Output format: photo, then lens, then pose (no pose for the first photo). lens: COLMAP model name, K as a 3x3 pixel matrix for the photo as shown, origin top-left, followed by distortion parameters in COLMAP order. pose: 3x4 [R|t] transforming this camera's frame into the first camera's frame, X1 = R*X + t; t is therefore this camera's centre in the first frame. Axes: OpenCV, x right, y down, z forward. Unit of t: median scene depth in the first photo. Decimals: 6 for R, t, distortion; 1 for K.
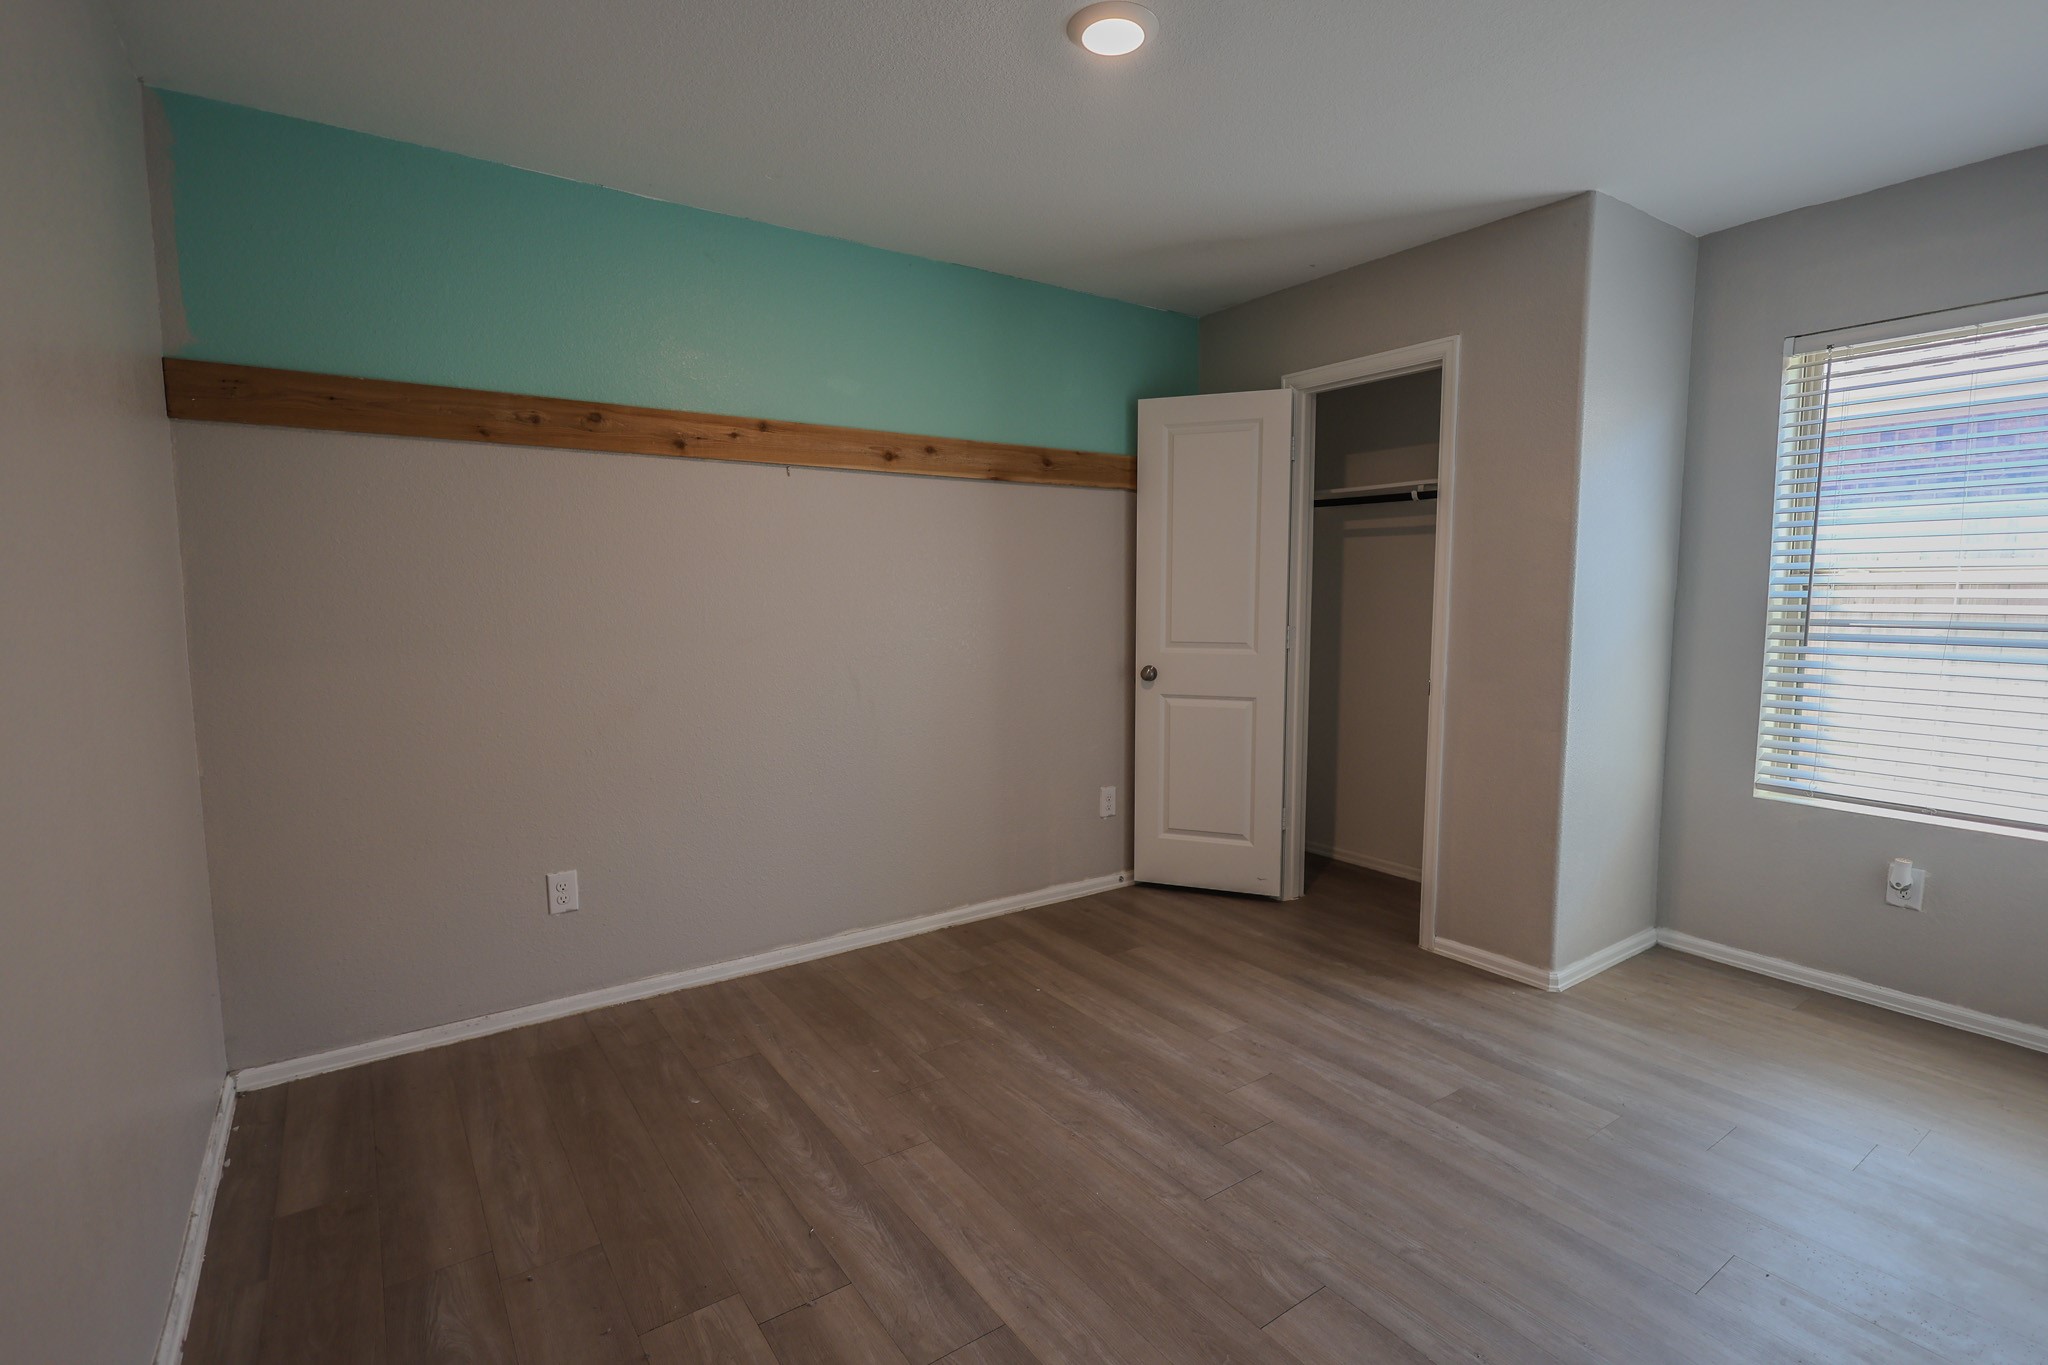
lens RADIAL K [[946.4, 0, 1030.0], [0, 946.4, 687.9], [0, 0, 1]] dist [-0.000417, 0.000152]
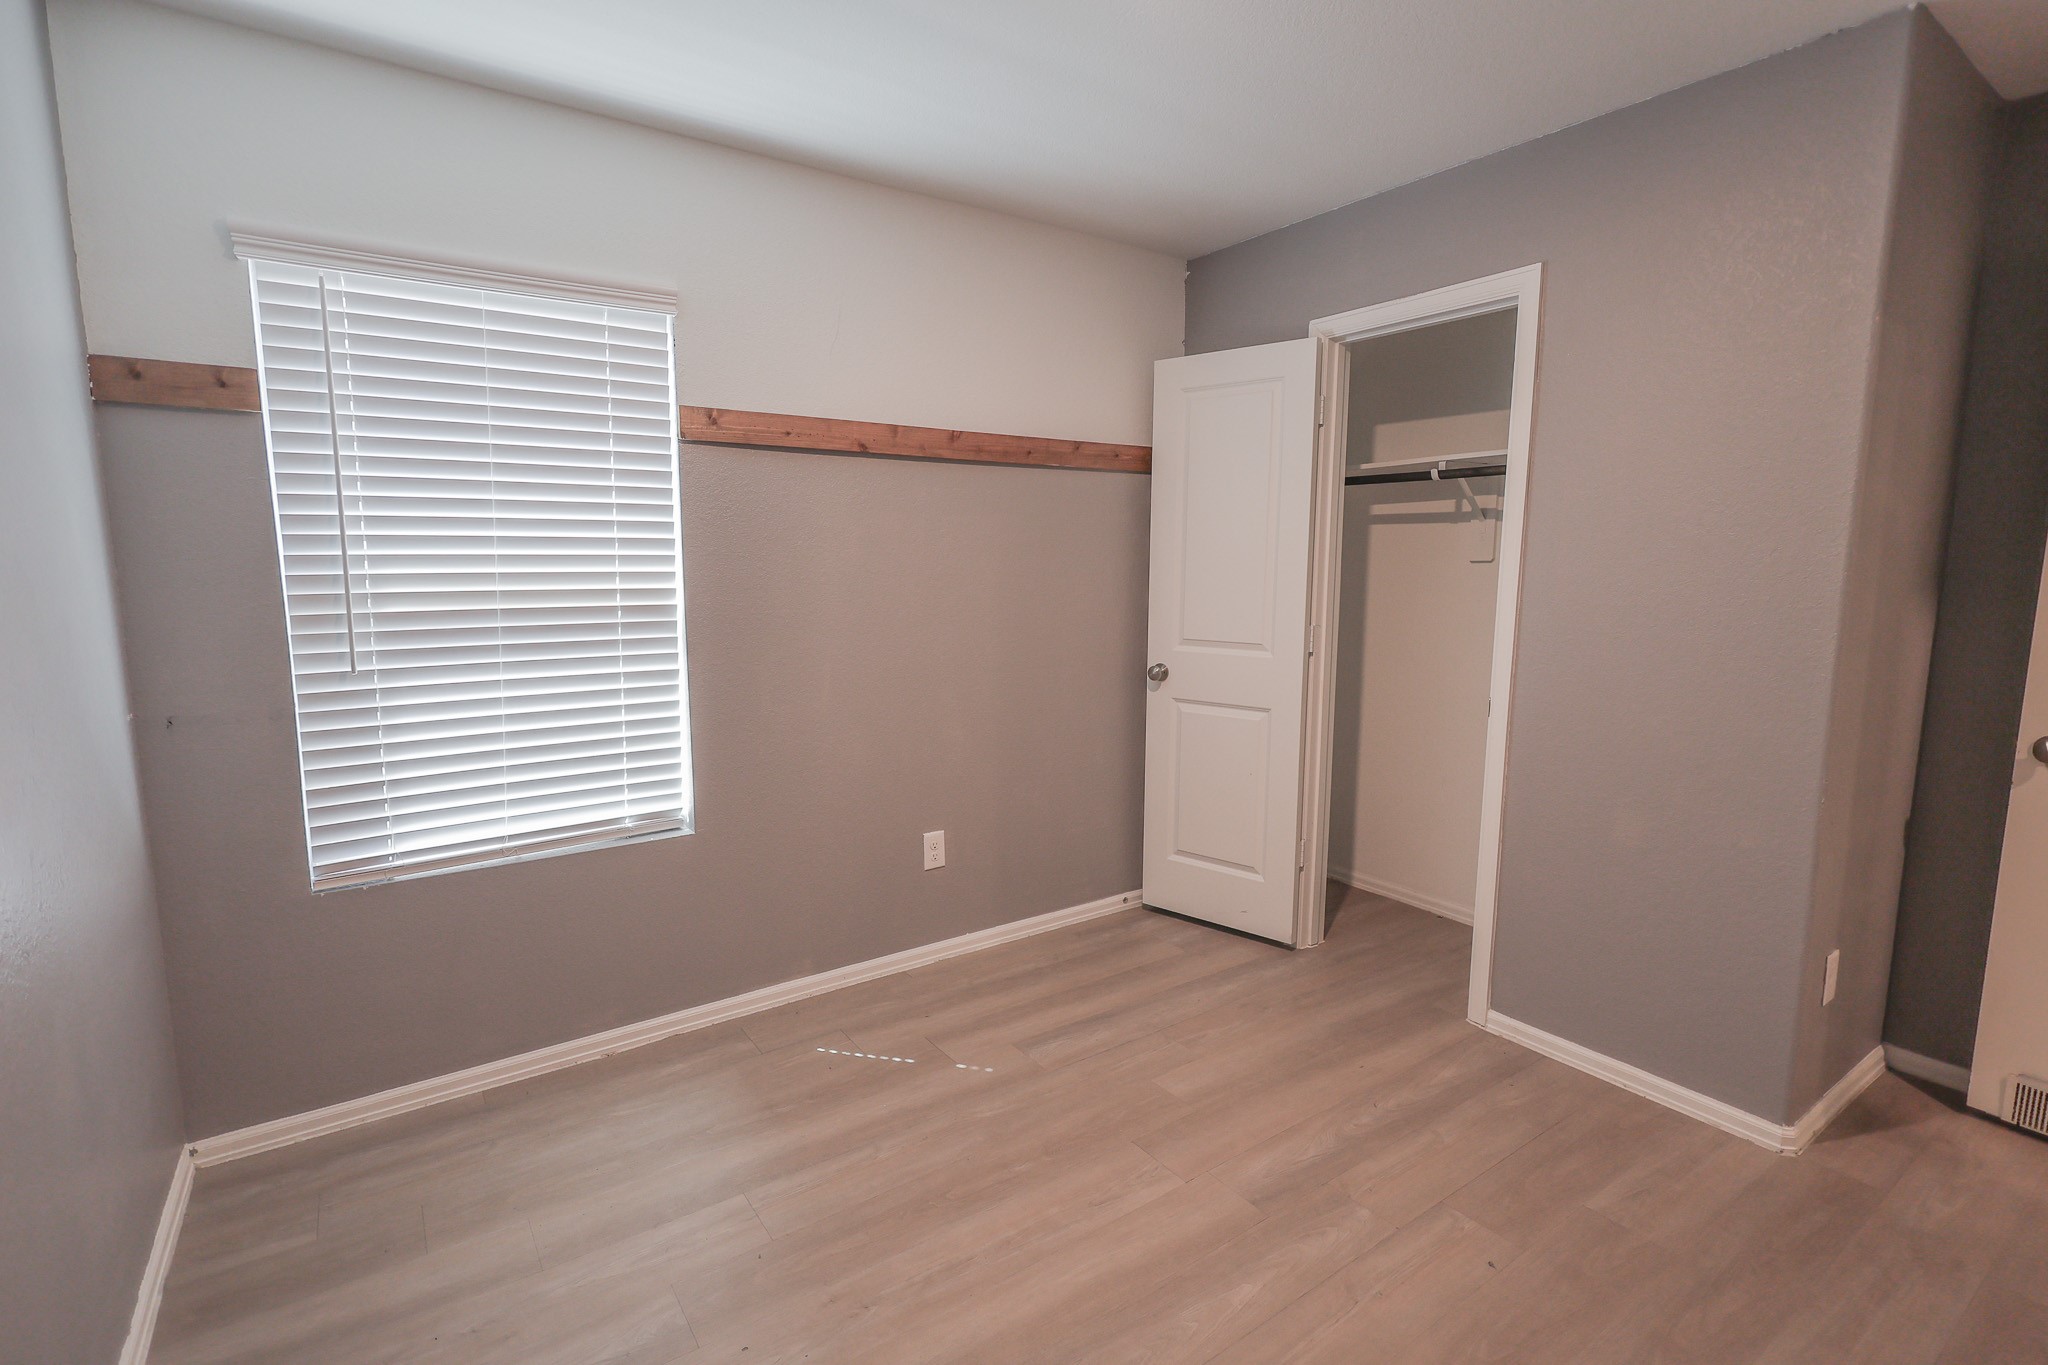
lens RADIAL K [[946.4, 0, 1019.9], [0, 946.4, 677.5], [0, 0, 1]] dist [-0.000417, 0.000152]
pose [[0.973332, 0.043325, -0.225274, 0.208406], [-0.035856, 0.998666, 0.037143, -0.041805], [0.226582, -0.028075, 0.973587, 0.120586]]
